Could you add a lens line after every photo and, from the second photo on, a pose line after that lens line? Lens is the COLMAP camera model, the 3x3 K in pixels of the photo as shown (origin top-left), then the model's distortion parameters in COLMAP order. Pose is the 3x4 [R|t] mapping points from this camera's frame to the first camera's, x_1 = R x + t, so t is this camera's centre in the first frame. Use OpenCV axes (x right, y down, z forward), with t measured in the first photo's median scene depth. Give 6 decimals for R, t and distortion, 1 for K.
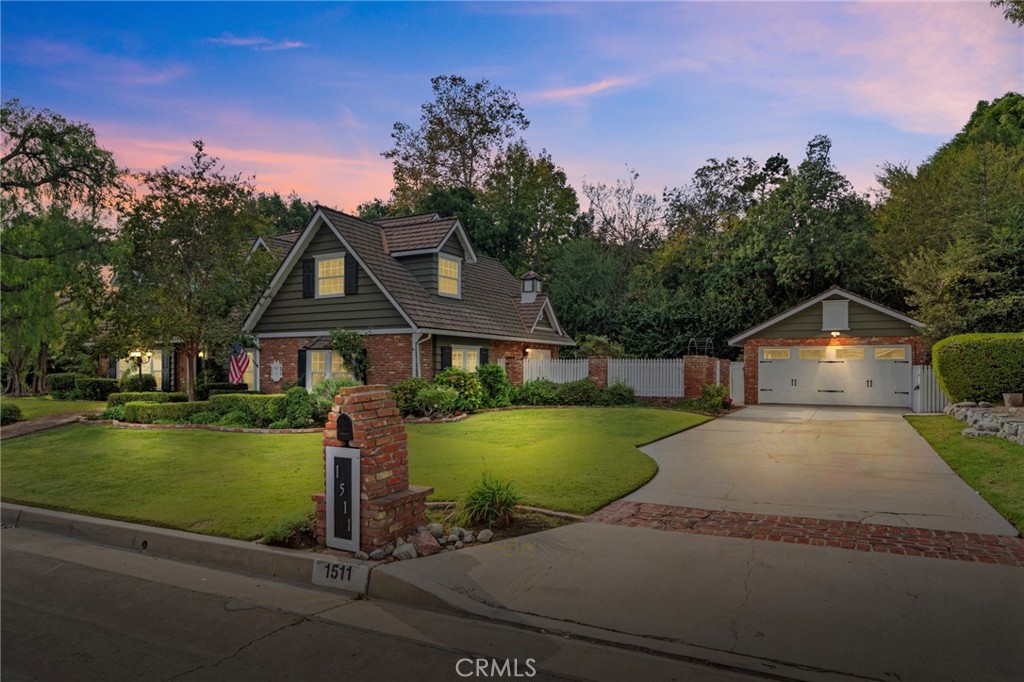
lens RADIAL K [[637.0, 0, 516.7], [0, 637.0, 346.0], [0, 0, 1]] dist [0.002661, -0.001935]
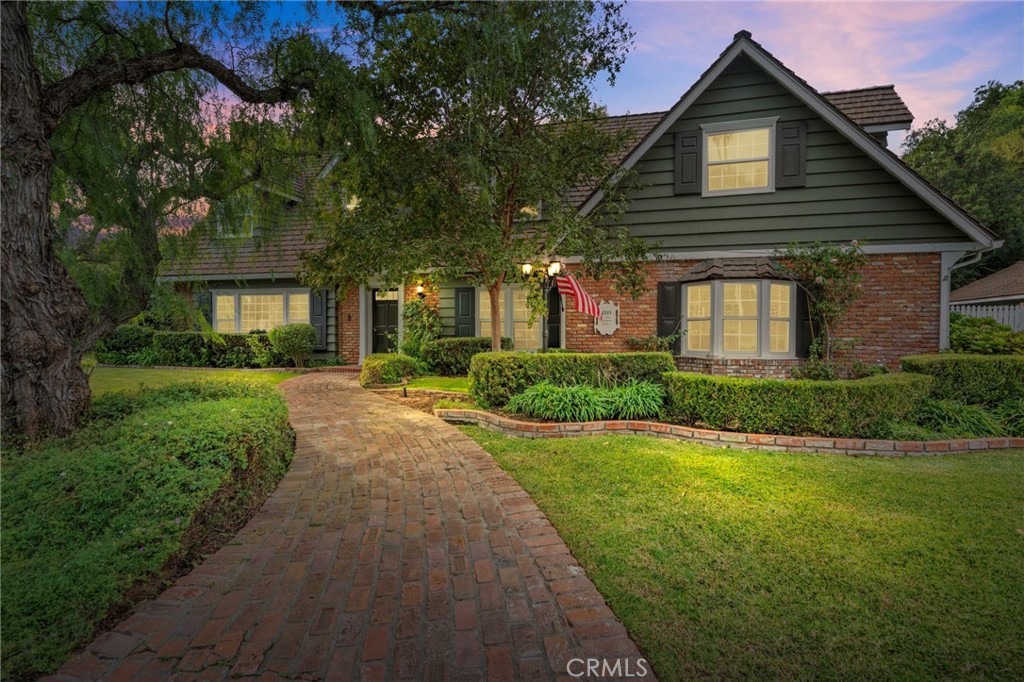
lens RADIAL K [[568.5, 0, 512.3], [0, 568.5, 333.7], [0, 0, 1]] dist [-0.005599, -0.000521]
pose [[0.983131, 0.005543, 0.182818, -0.576296], [-0.011954, 0.999351, 0.033985, 0.037644], [-0.182511, -0.035597, 0.982559, 0.488853]]
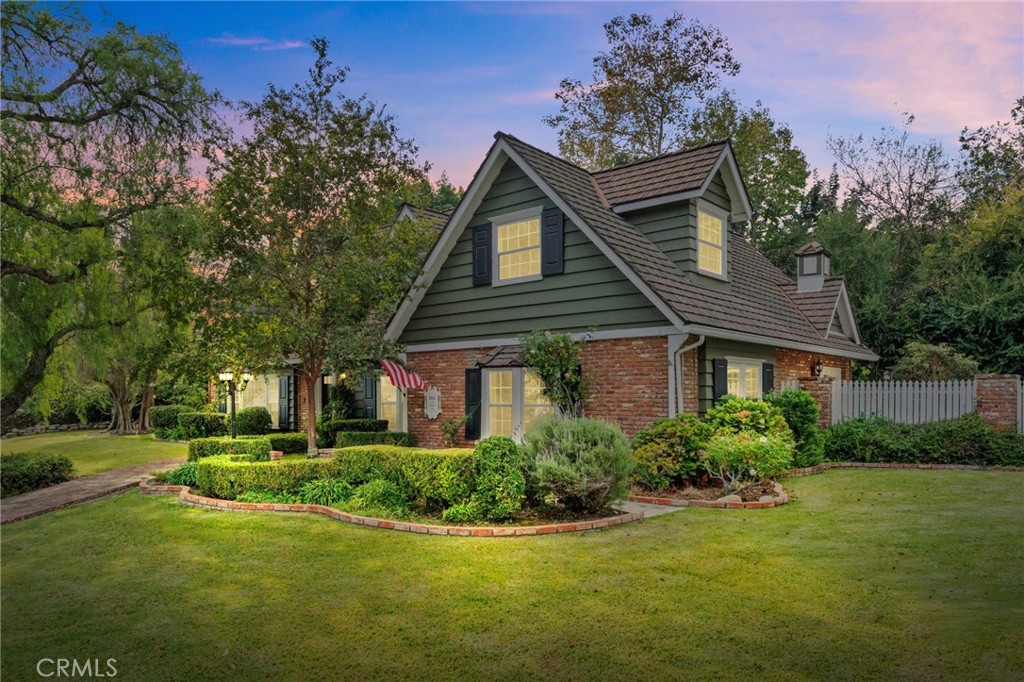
lens RADIAL K [[711.0, 0, 513.4], [0, 711.0, 348.5], [0, 0, 1]] dist [0.002201, 0.003016]
pose [[0.977124, -0.017893, -0.211917, -0.145516], [0.010500, 0.999298, -0.035960, 0.011308], [0.212412, 0.032912, 0.976626, 0.315597]]
